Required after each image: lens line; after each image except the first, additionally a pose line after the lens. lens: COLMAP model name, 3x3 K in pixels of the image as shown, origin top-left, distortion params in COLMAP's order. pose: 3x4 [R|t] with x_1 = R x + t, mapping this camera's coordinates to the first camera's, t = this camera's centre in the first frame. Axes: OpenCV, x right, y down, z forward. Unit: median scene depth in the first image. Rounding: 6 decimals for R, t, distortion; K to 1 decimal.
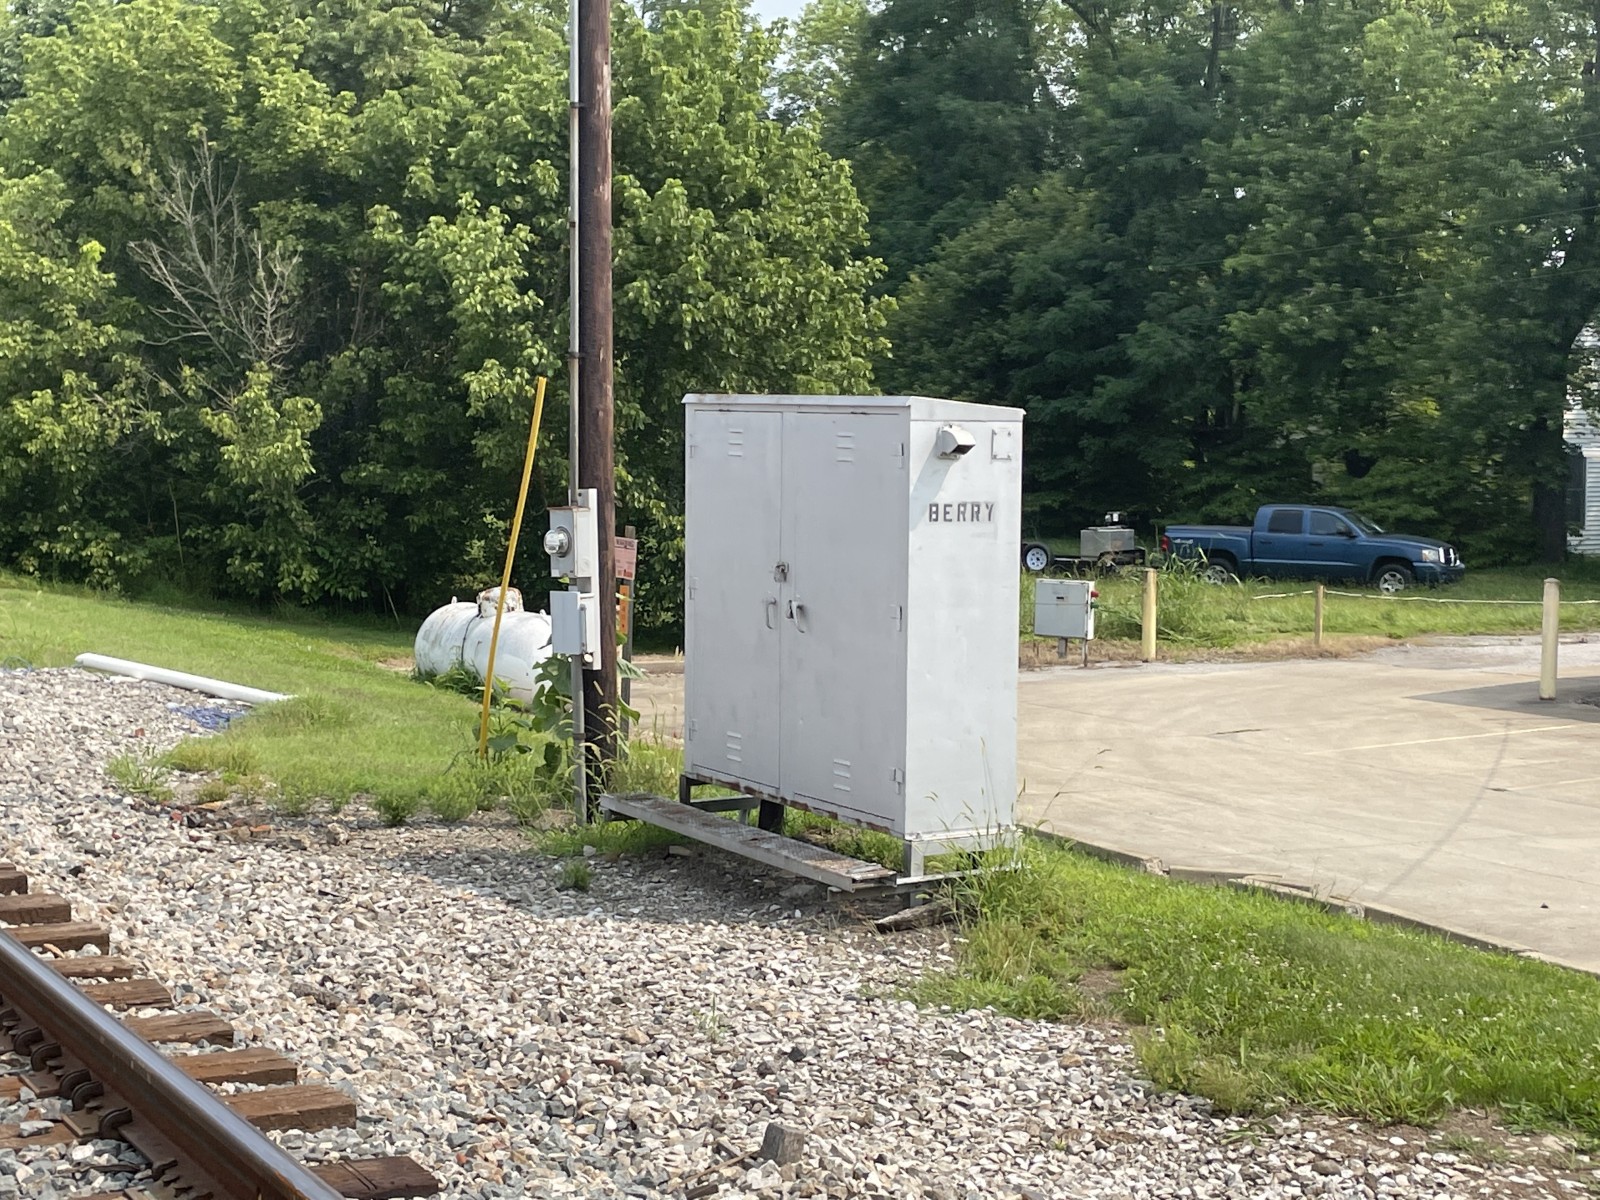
lens RADIAL K [[2547.7, 0, 800.0], [0, 2547.7, 600.0], [0, 0, 1]] dist [0.069794, 0.099425]
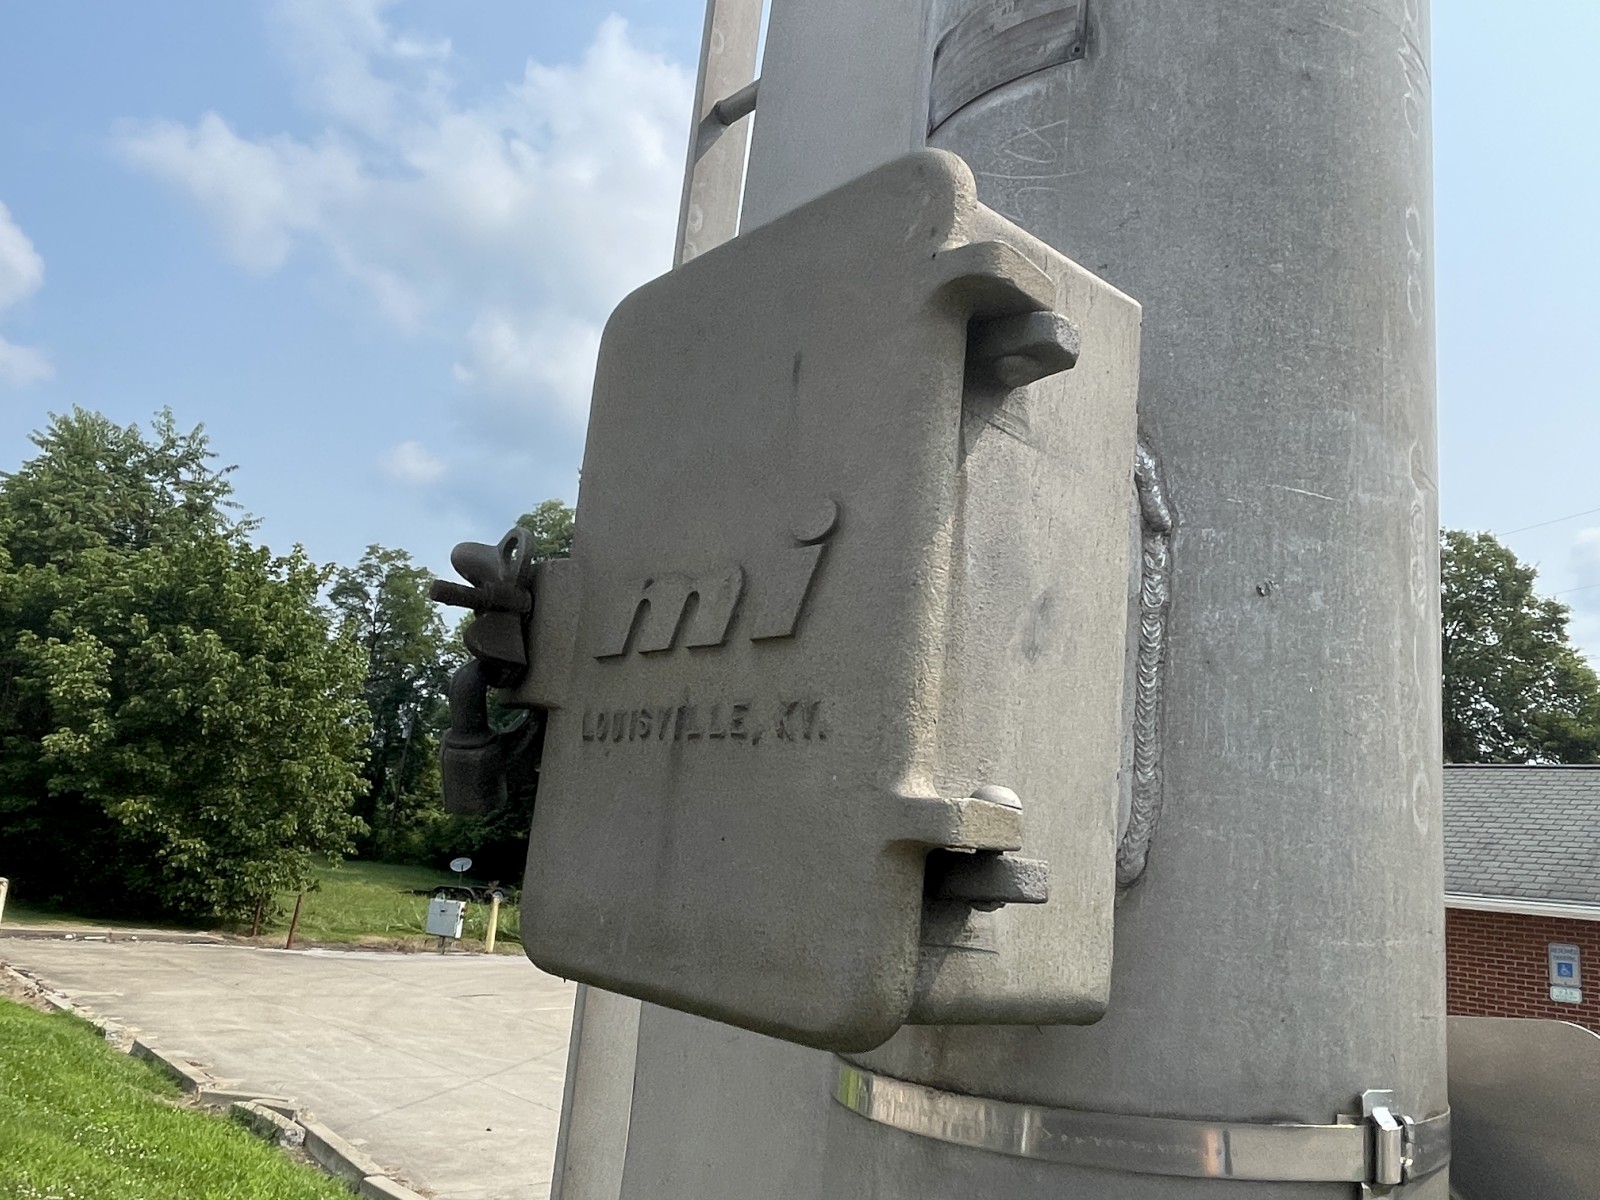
lens RADIAL K [[1214.0, 0, 800.0], [0, 1214.0, 600.0], [0, 0, 1]] dist [0.000457, -0.002725]
pose [[0.969108, 0.122484, 0.214073, 0.094171], [-0.059969, 0.958942, -0.277190, 0.007212], [-0.239235, 0.255790, 0.936663, 0.103929]]
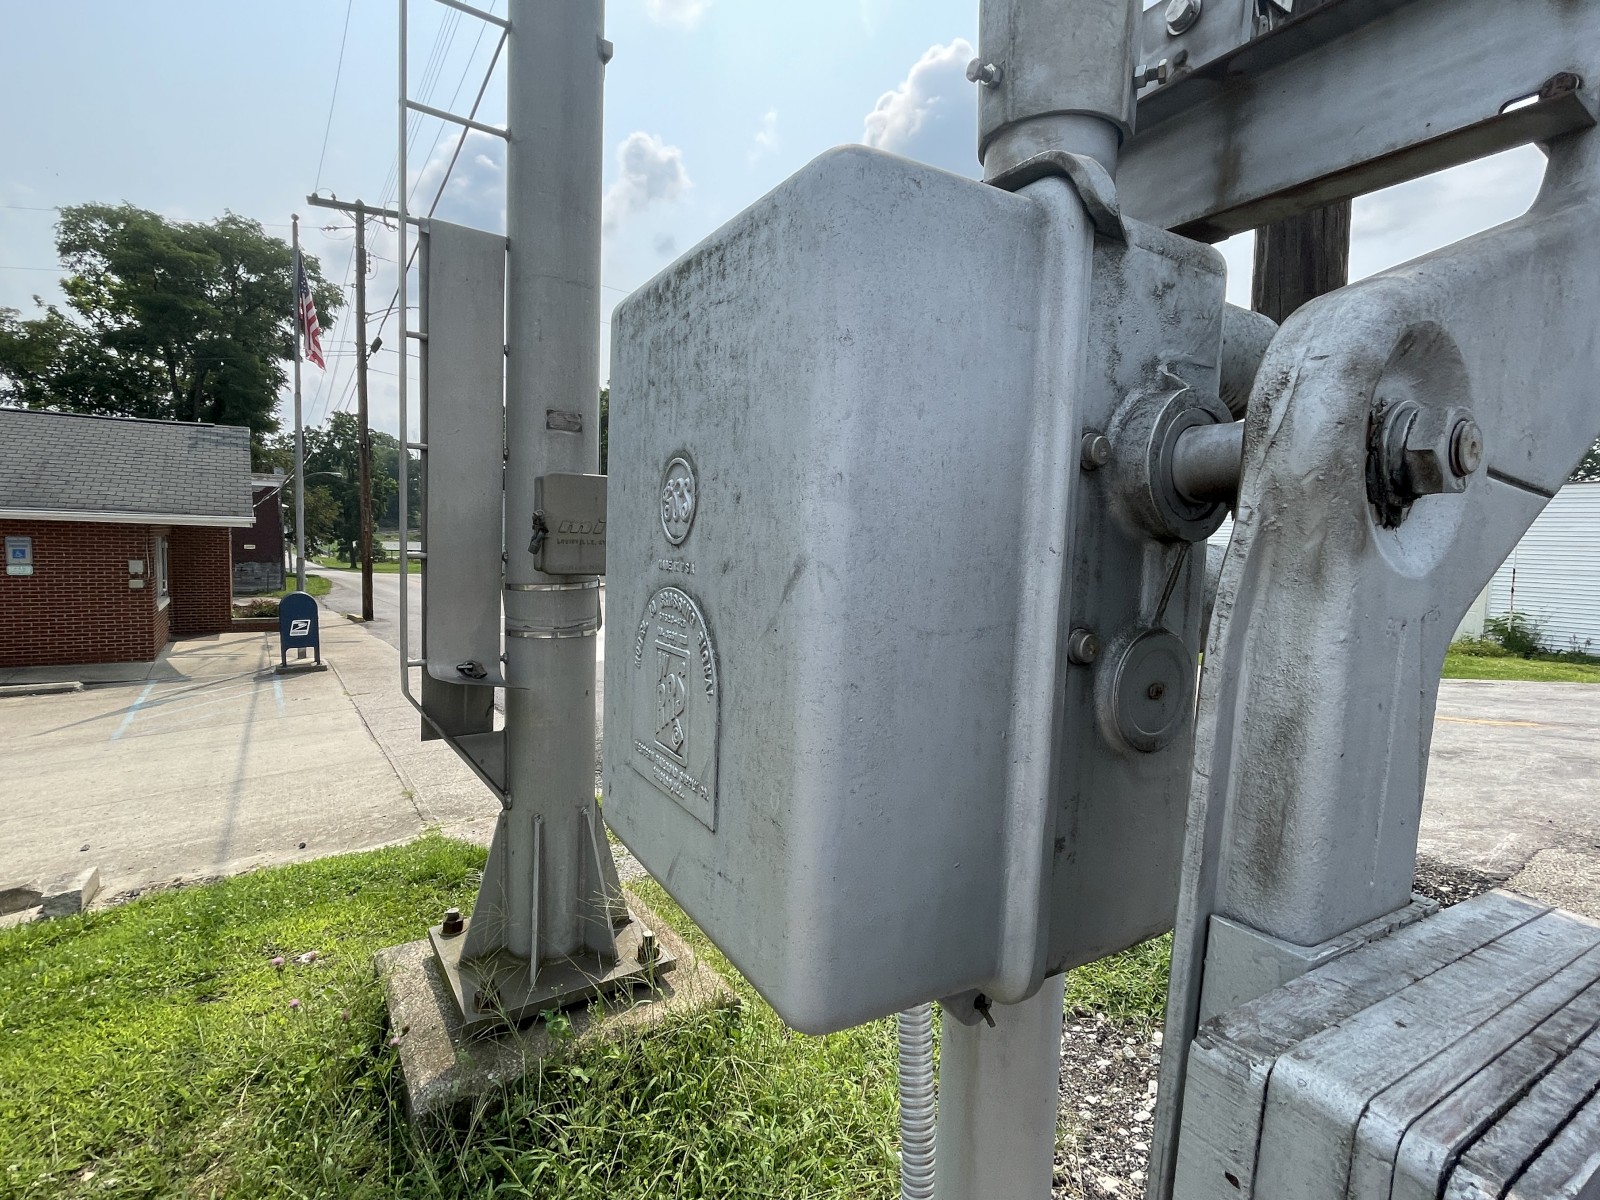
lens RADIAL K [[787.8, 0, 800.0], [0, 787.8, 600.0], [0, 0, 1]] dist [0.004582, 0.000798]
pose [[-0.080199, -0.083730, 0.993256, 0.047038], [0.047964, 0.994987, 0.087748, 0.005611], [-0.995624, 0.054678, -0.075781, 0.103403]]
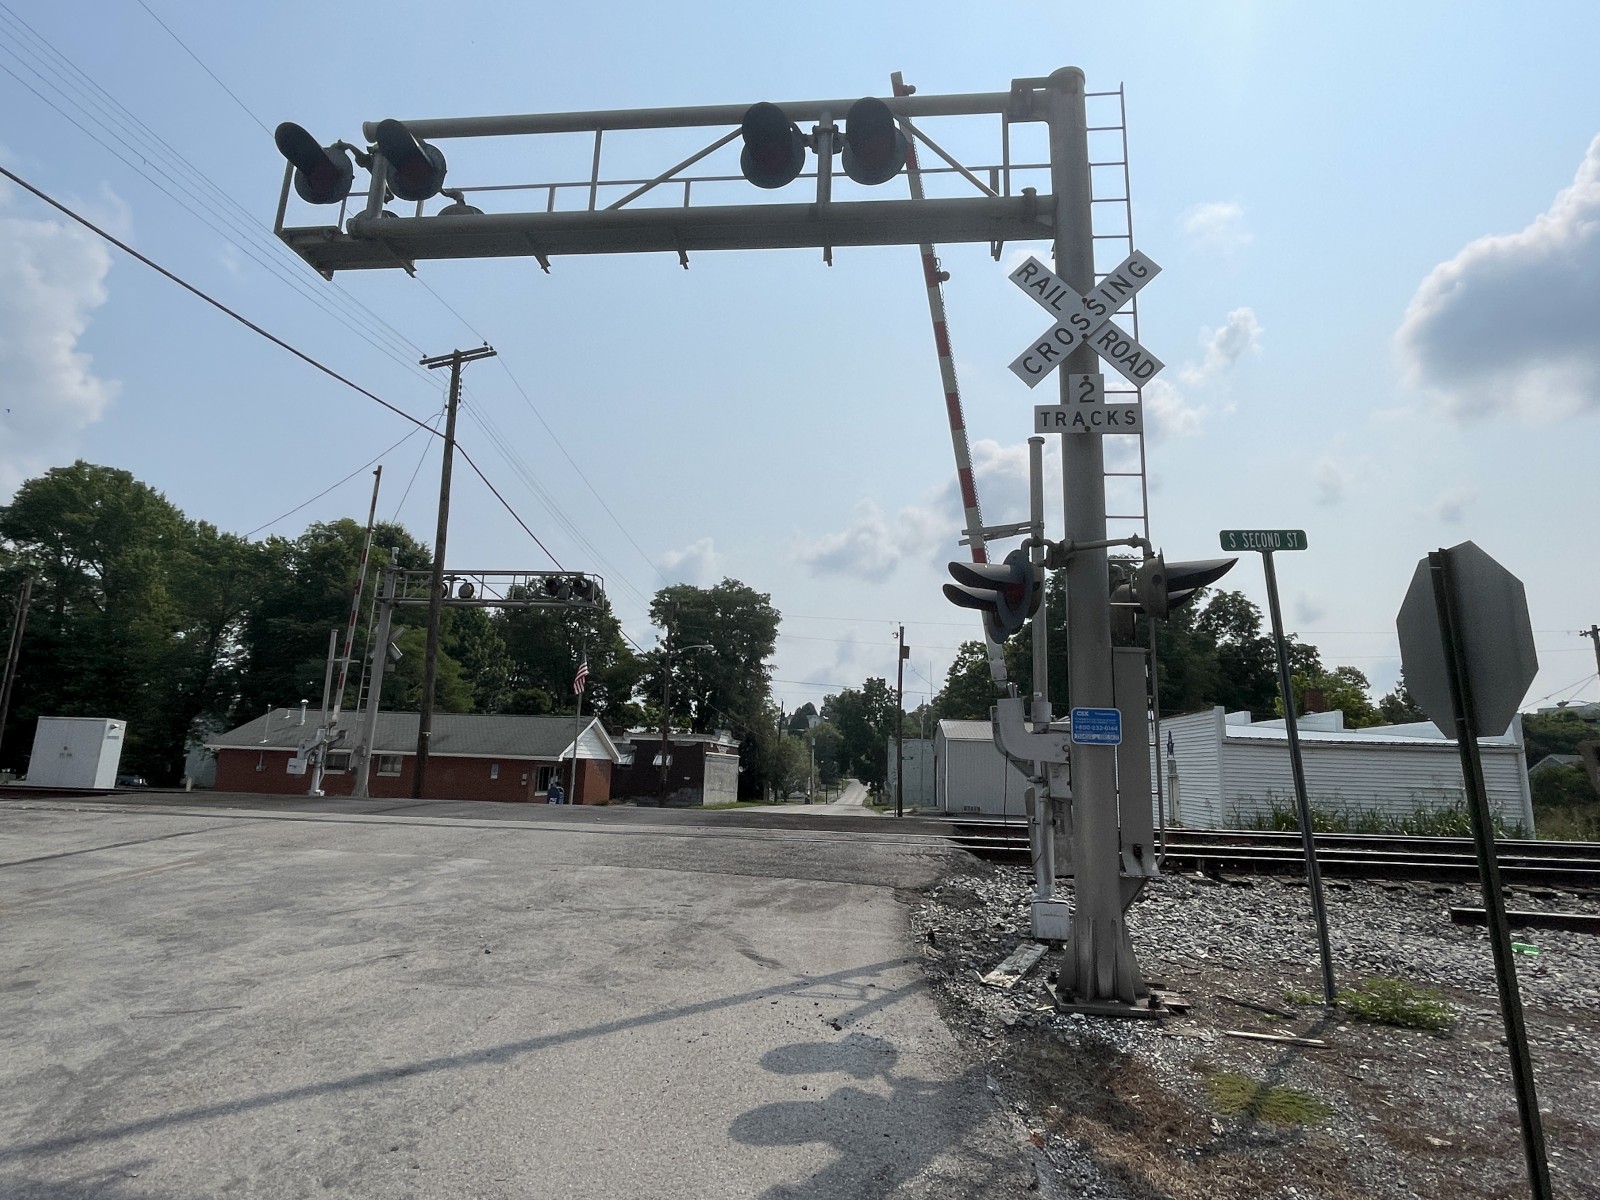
lens RADIAL K [[848.1, 0, 800.0], [0, 848.1, 600.0], [0, 0, 1]] dist [0.001361, 0.000780]
pose [[0.597727, 0.170111, 0.783444, -0.141810], [0.033986, 0.970974, -0.236759, 0.042992], [-0.800979, 0.168143, 0.574596, -0.362871]]
